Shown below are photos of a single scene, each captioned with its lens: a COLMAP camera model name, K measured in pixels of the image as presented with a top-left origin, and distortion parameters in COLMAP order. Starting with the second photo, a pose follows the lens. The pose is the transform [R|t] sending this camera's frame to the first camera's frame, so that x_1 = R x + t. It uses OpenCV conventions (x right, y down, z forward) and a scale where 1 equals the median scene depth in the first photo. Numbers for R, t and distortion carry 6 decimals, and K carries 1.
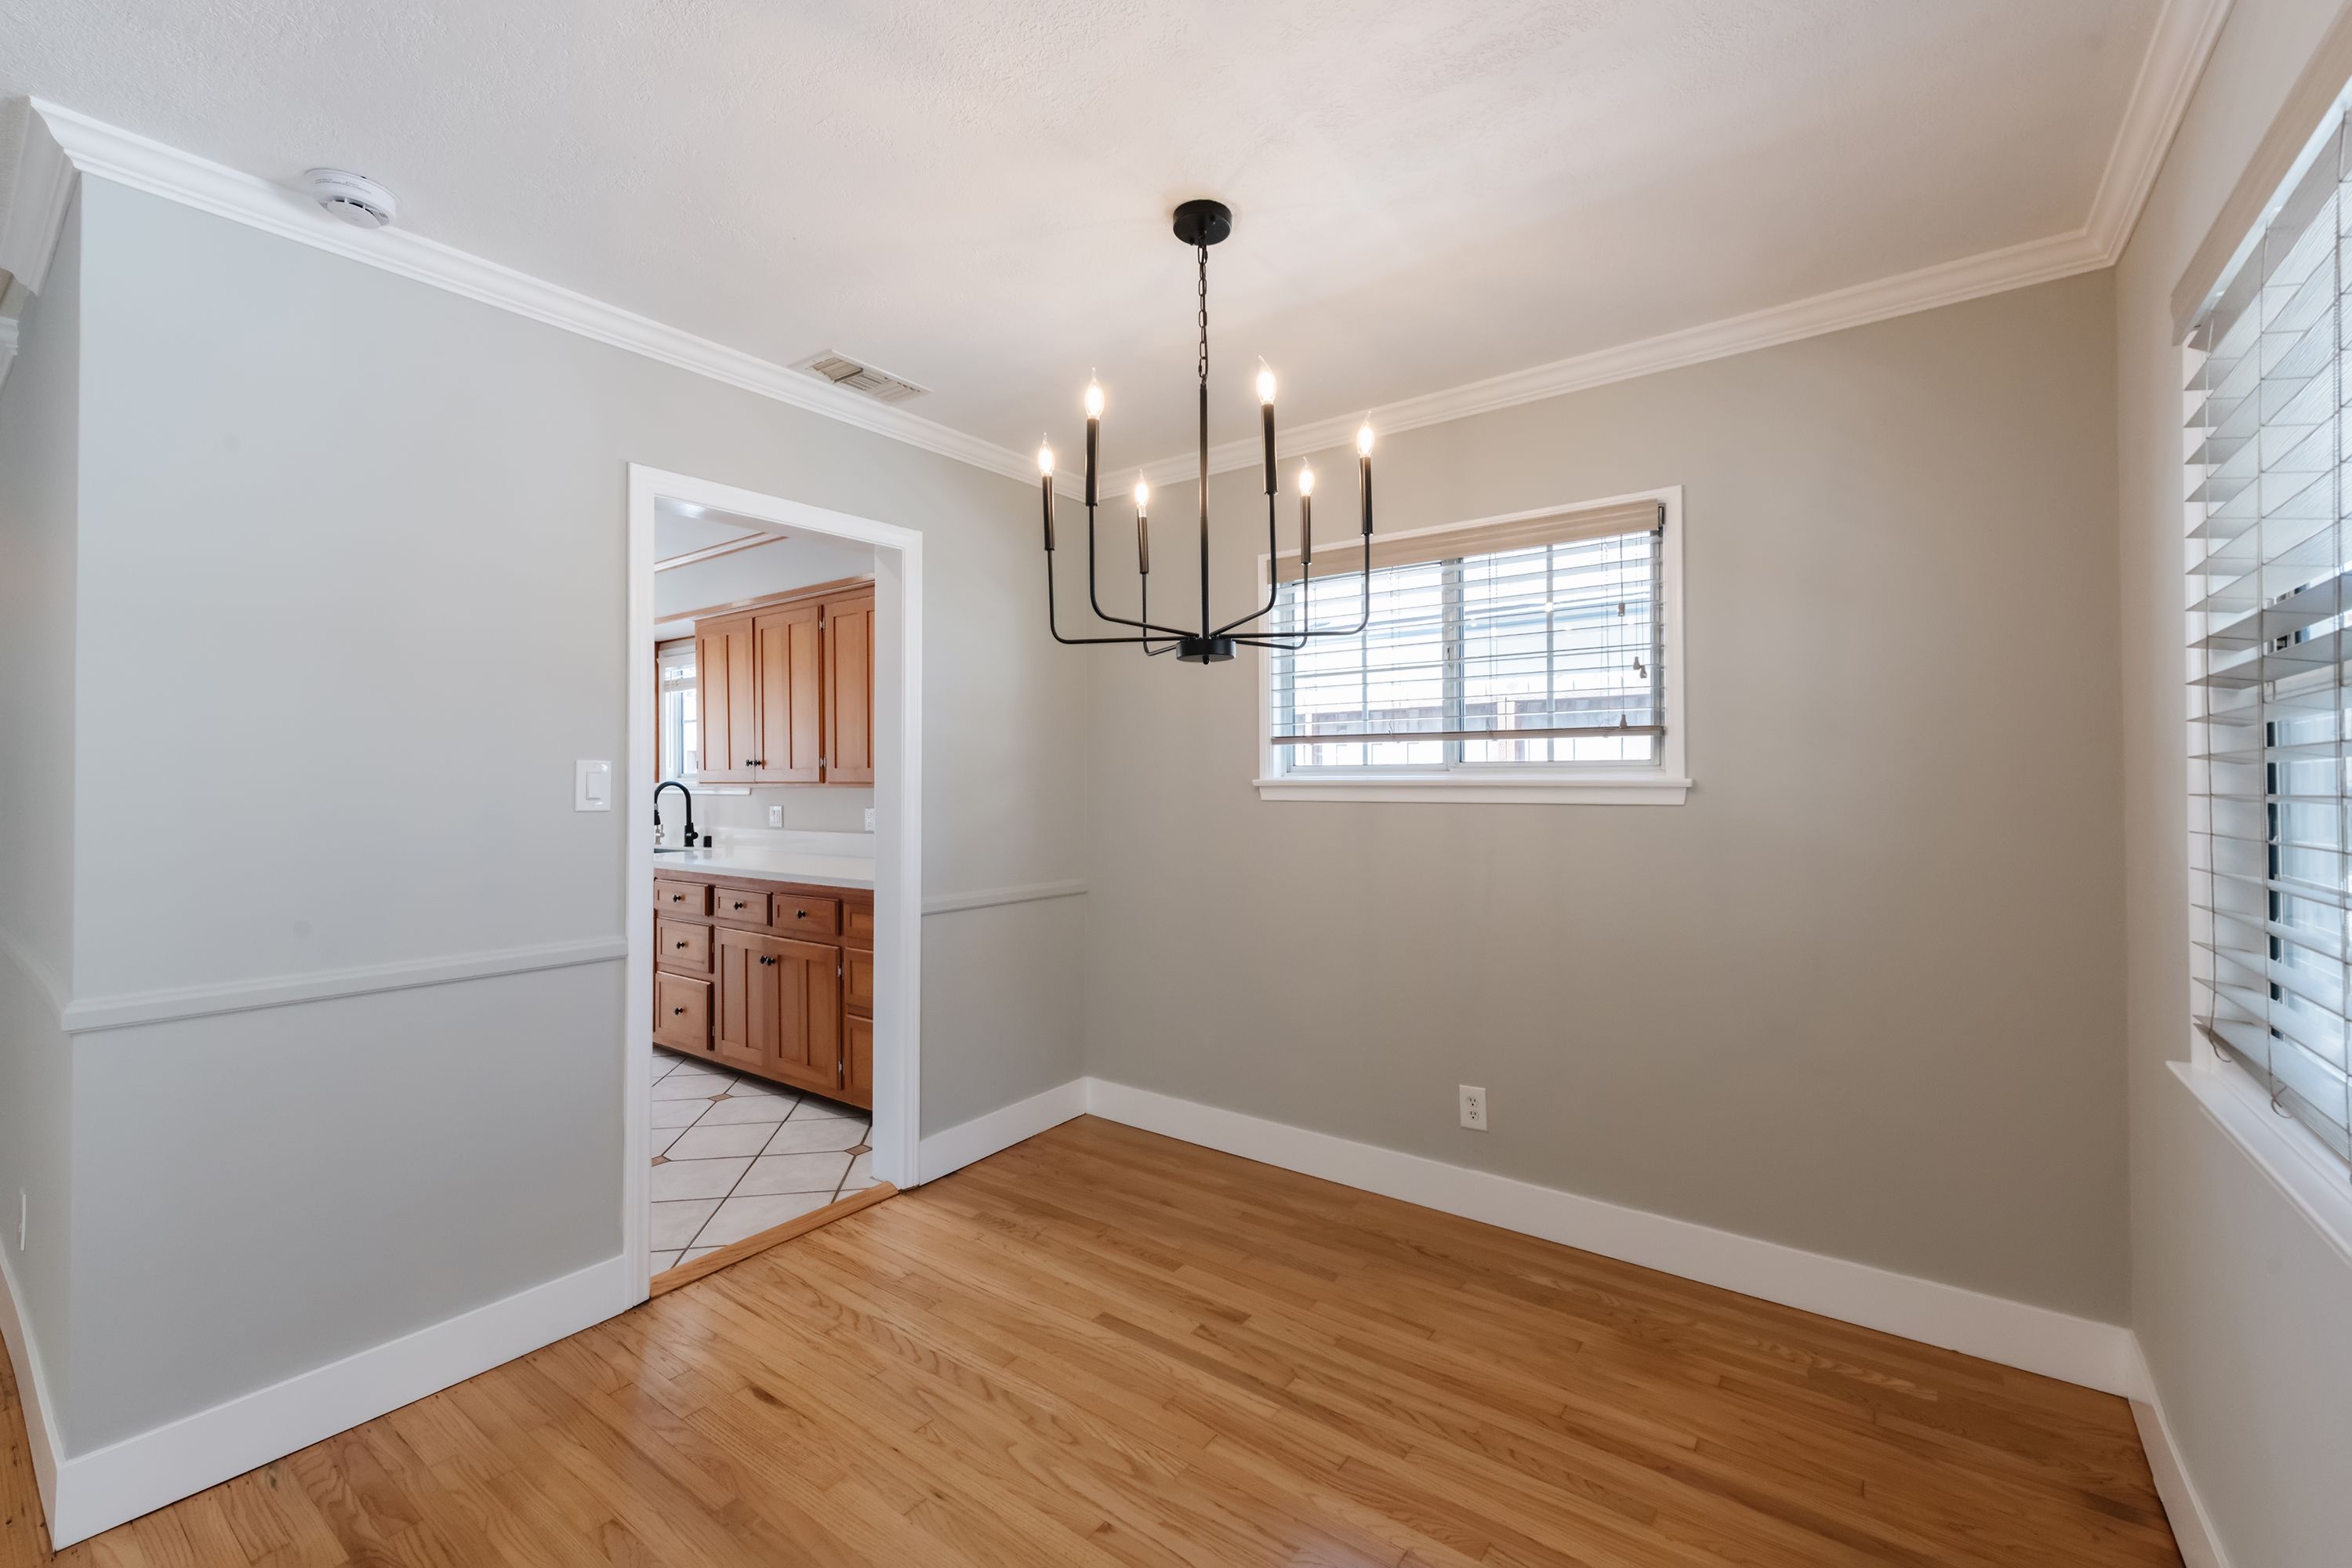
lens RADIAL K [[972.2, 0, 1177.0], [0, 972.2, 774.7], [0, 0, 1]] dist [0.008822, -0.001759]
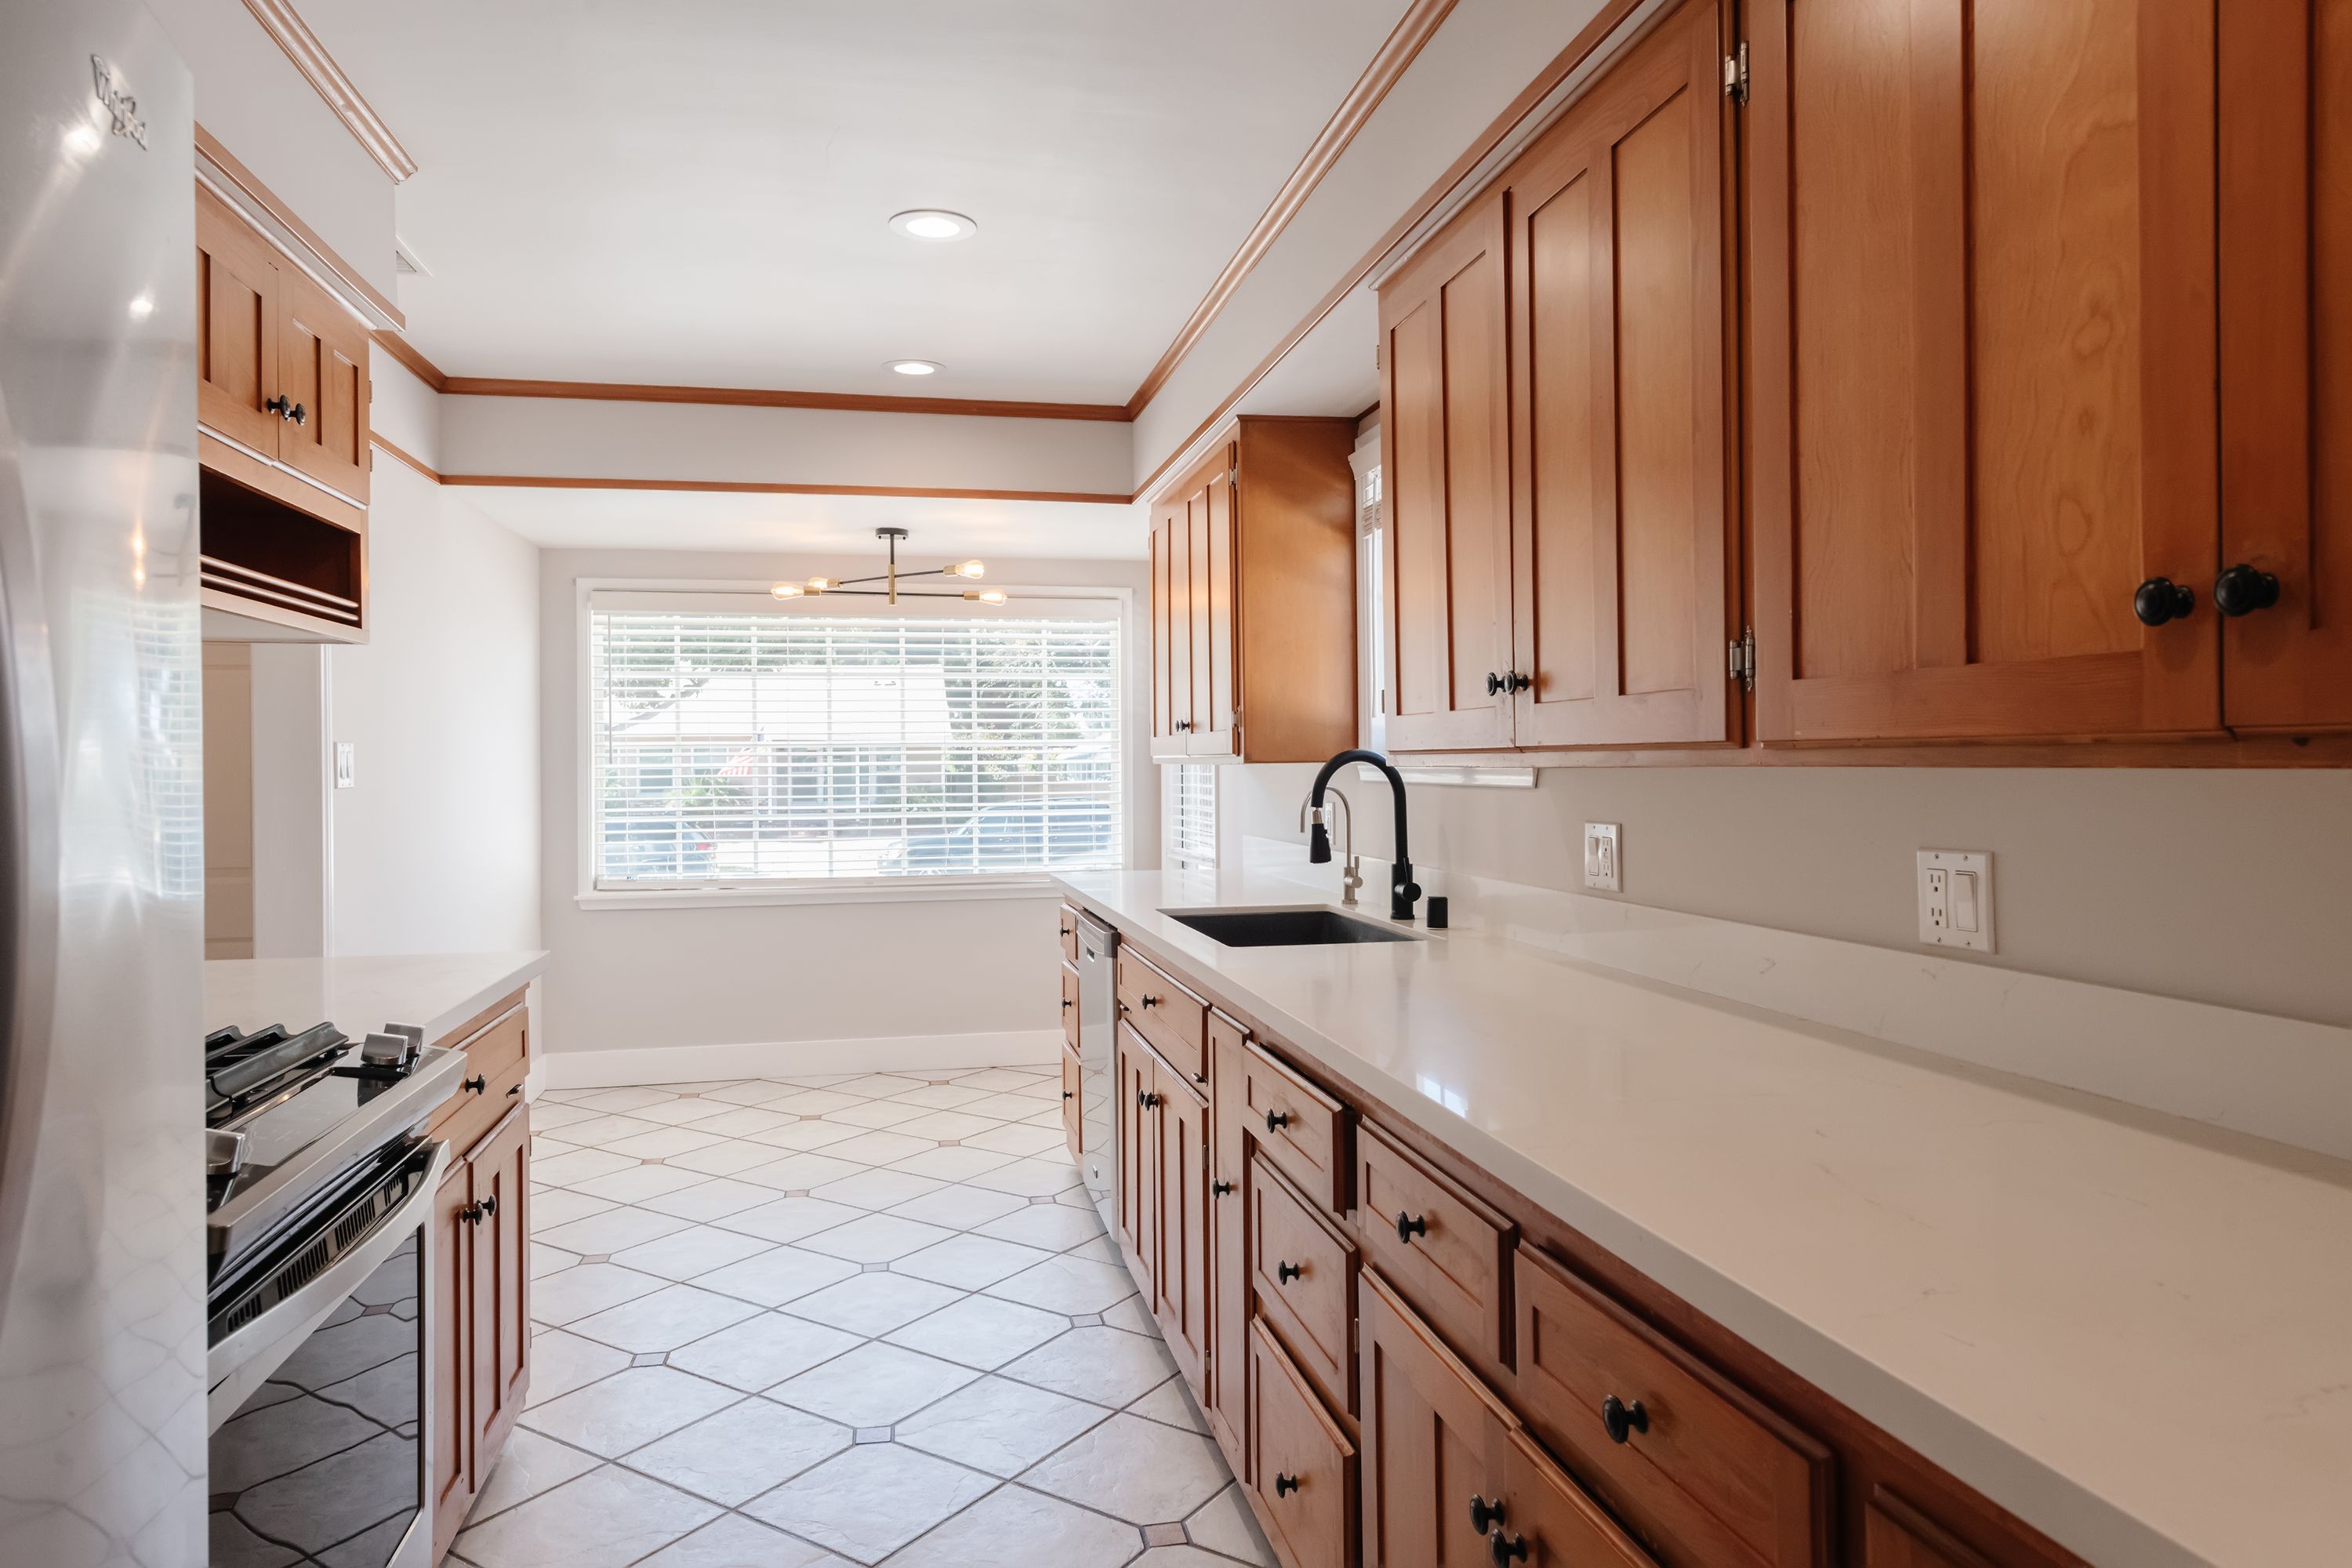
lens RADIAL K [[1469.5, 0, 1173.3], [0, 1469.5, 767.8], [0, 0, 1]] dist [0.001546, 0.000457]
pose [[0.745564, -0.001682, -0.666432, -0.334940], [0.011012, 0.999891, 0.009796, 0.012592], [0.666344, -0.014642, 0.745501, 0.940317]]
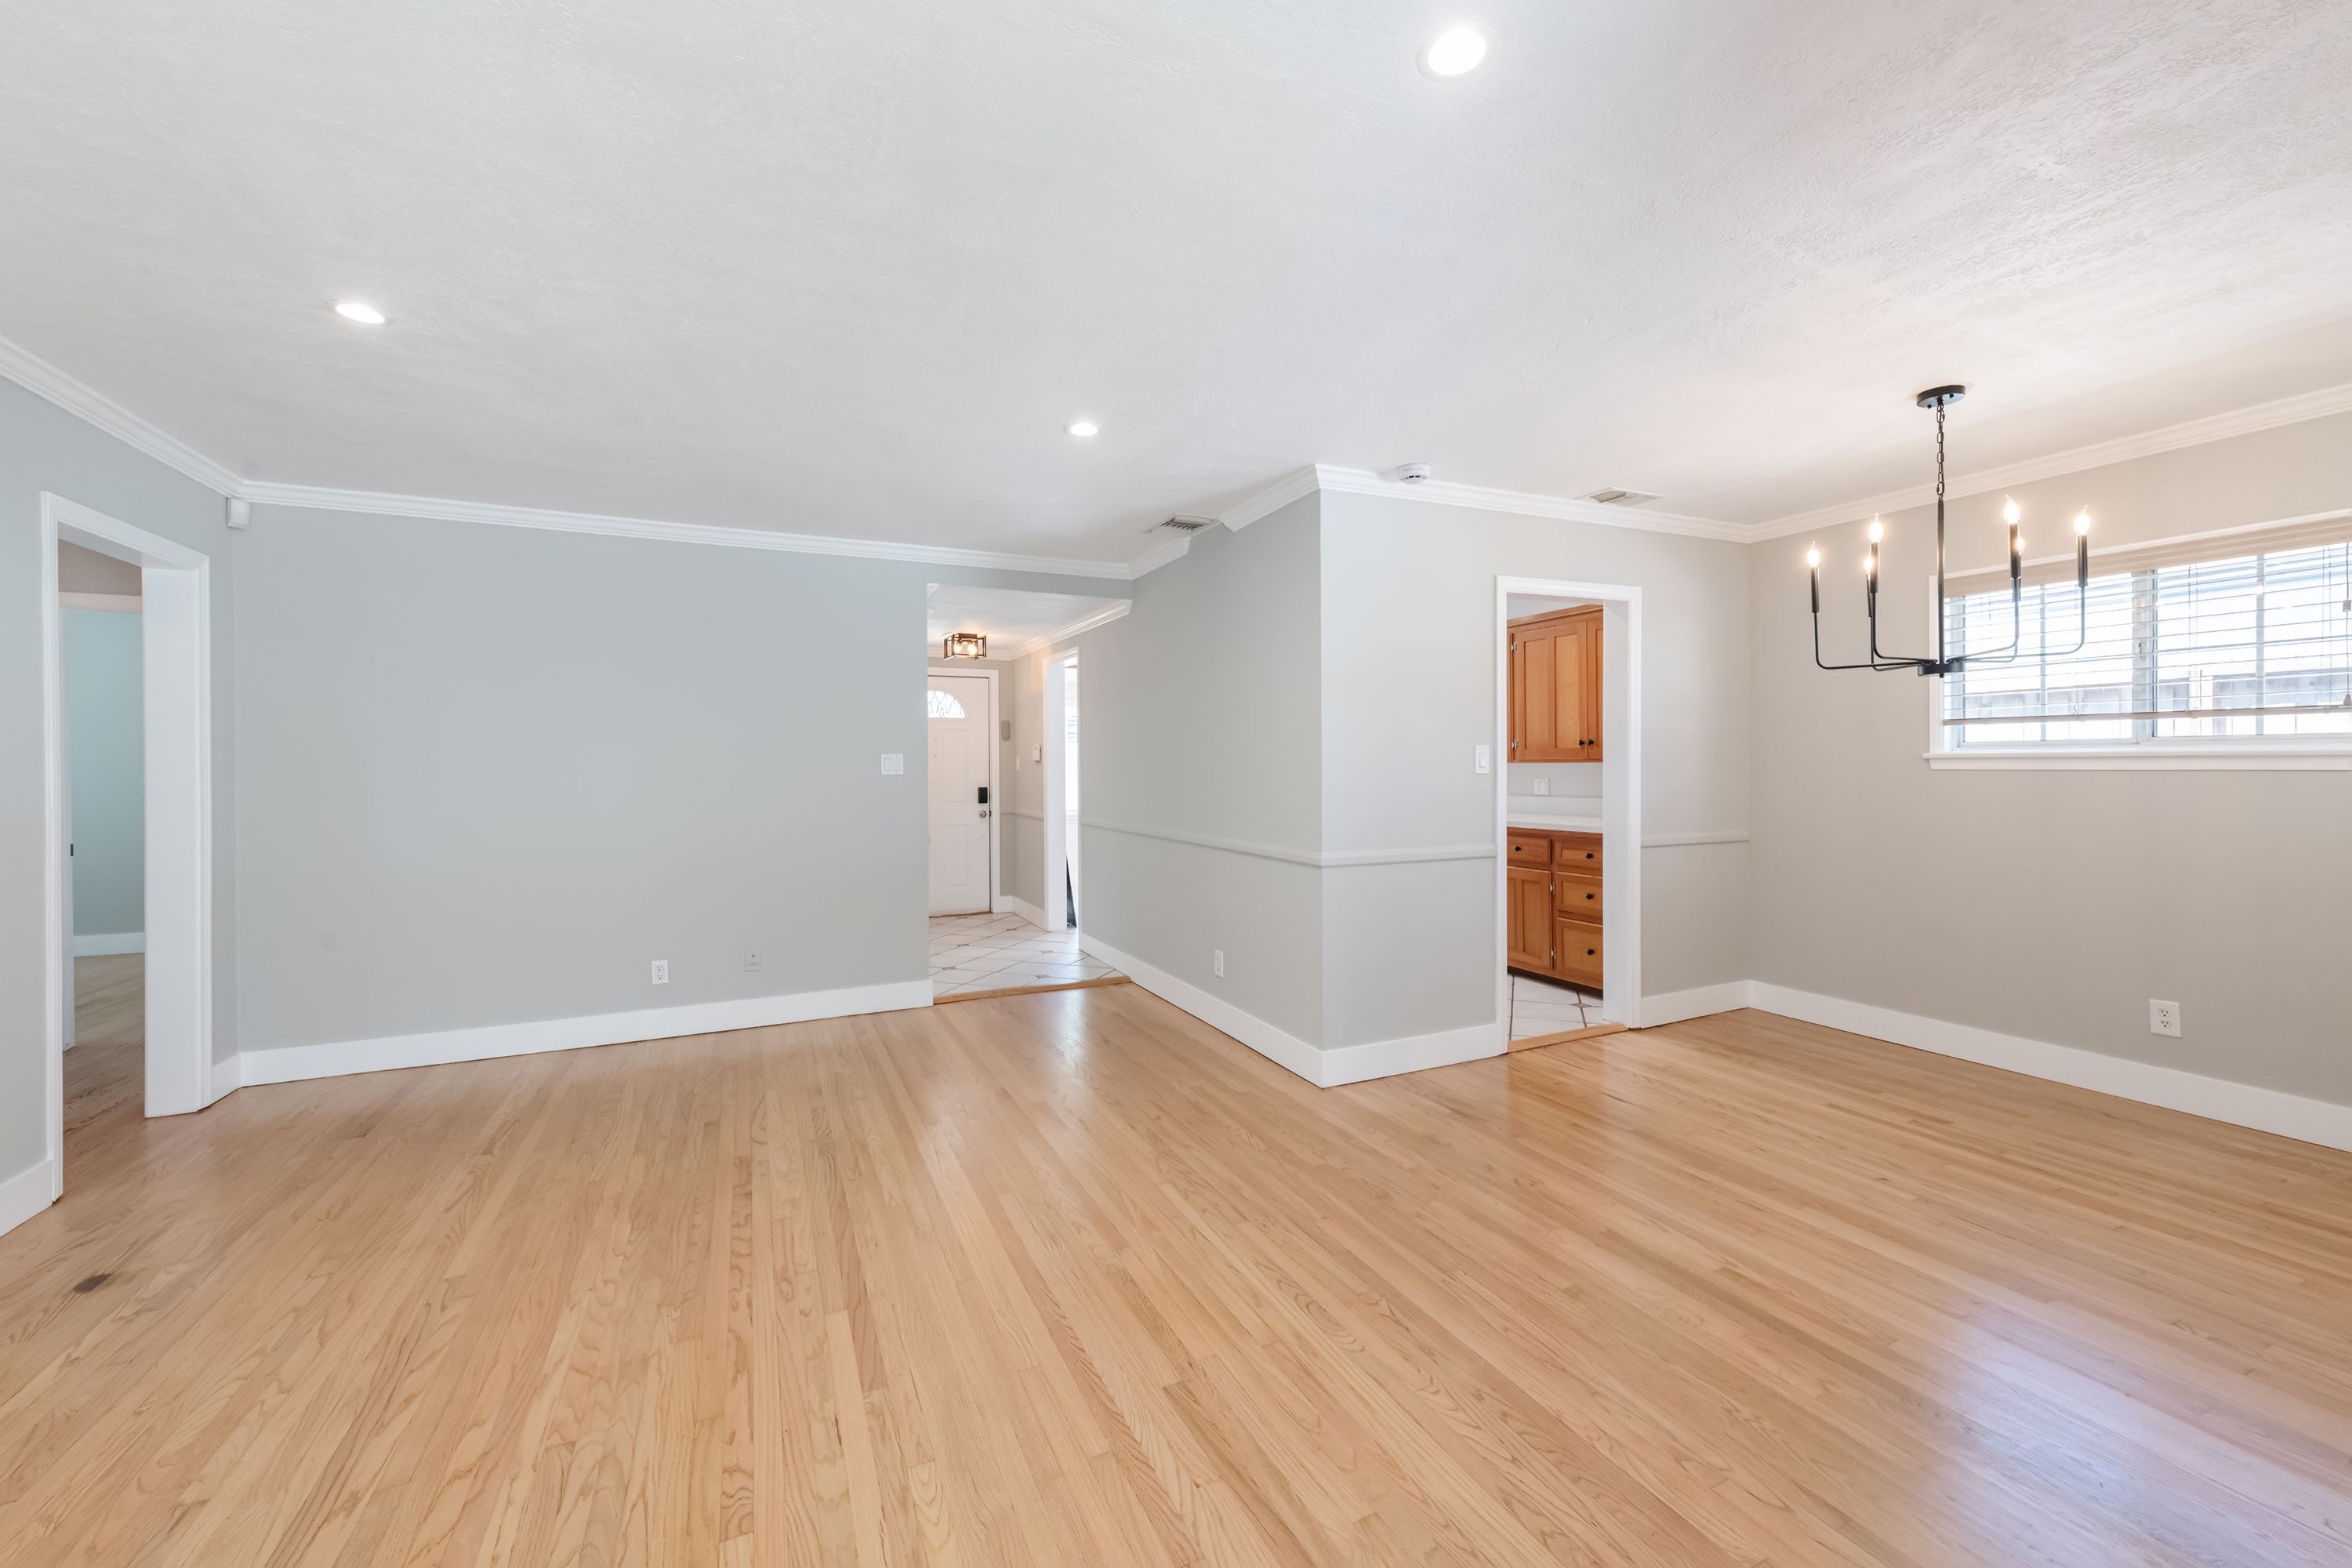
lens RADIAL K [[923.9, 0, 1175.8], [0, 923.9, 774.0], [0, 0, 1]] dist [0.010481, -0.002468]
pose [[0.878624, 0.000621, -0.477514, -0.225251], [0.008818, 0.999808, 0.017526, 0.002330], [0.477432, -0.019609, 0.878450, -0.606591]]
